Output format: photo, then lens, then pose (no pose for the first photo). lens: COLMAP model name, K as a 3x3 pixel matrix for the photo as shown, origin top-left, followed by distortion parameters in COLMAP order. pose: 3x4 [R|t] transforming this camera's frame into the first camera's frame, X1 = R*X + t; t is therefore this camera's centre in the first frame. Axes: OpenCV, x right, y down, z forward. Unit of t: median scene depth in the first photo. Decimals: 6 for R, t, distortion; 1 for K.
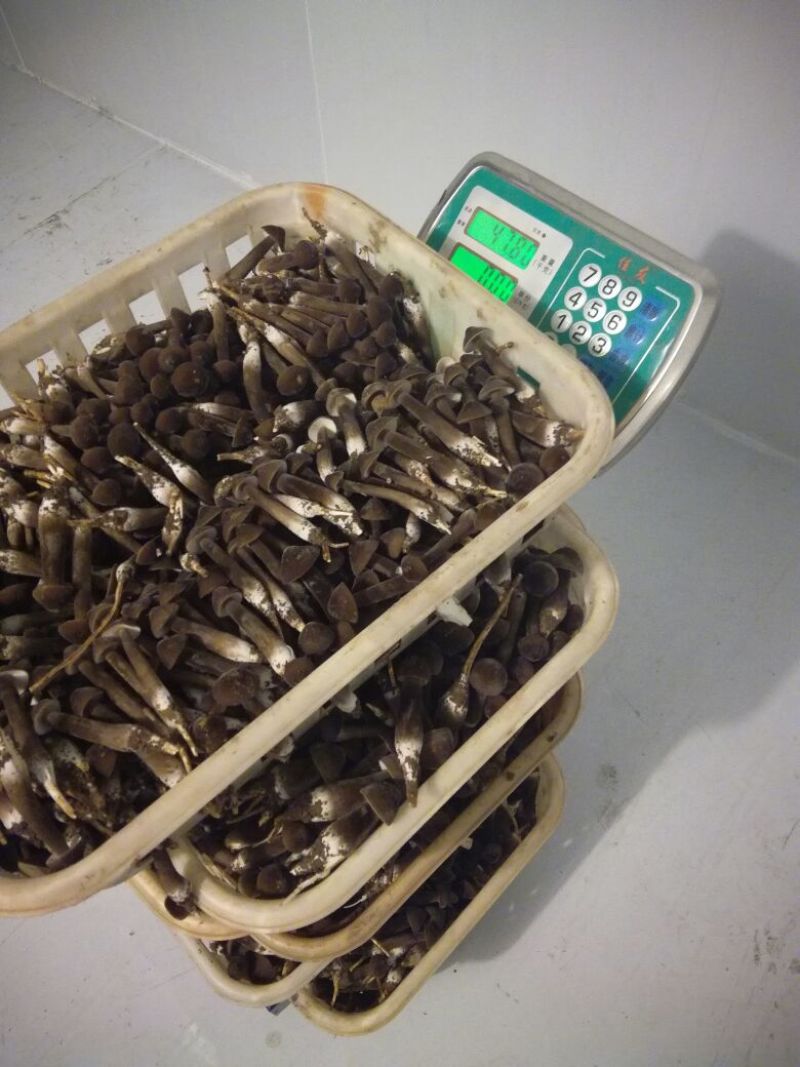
lens RADIAL K [[829.1, 0, 397.4], [0, 829.1, 535.0], [0, 0, 1]] dist [0.007552, 0.004271]
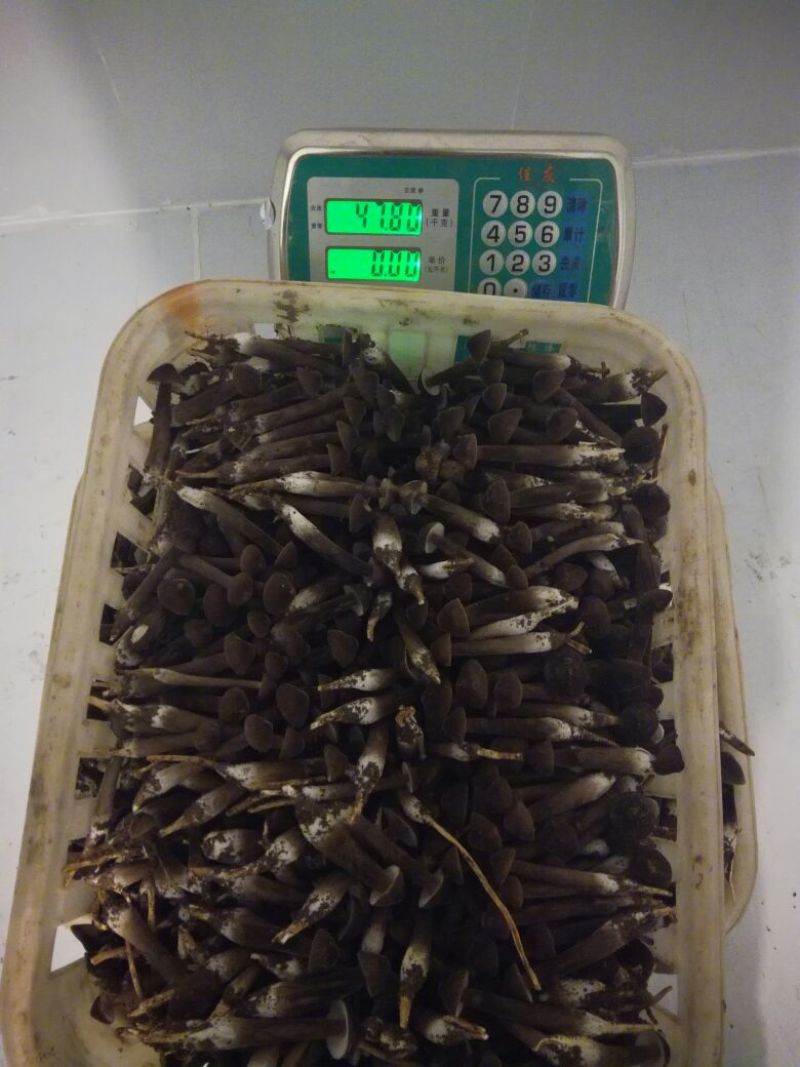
lens RADIAL K [[829.1, 0, 400.6], [0, 829.1, 530.3], [0, 0, 1]] dist [0.007552, 0.004271]
pose [[0.709192, -0.665122, 0.233793, -0.296844], [0.587452, 0.740844, 0.325654, -0.411035], [-0.389803, -0.093609, 0.916128, 0.175663]]
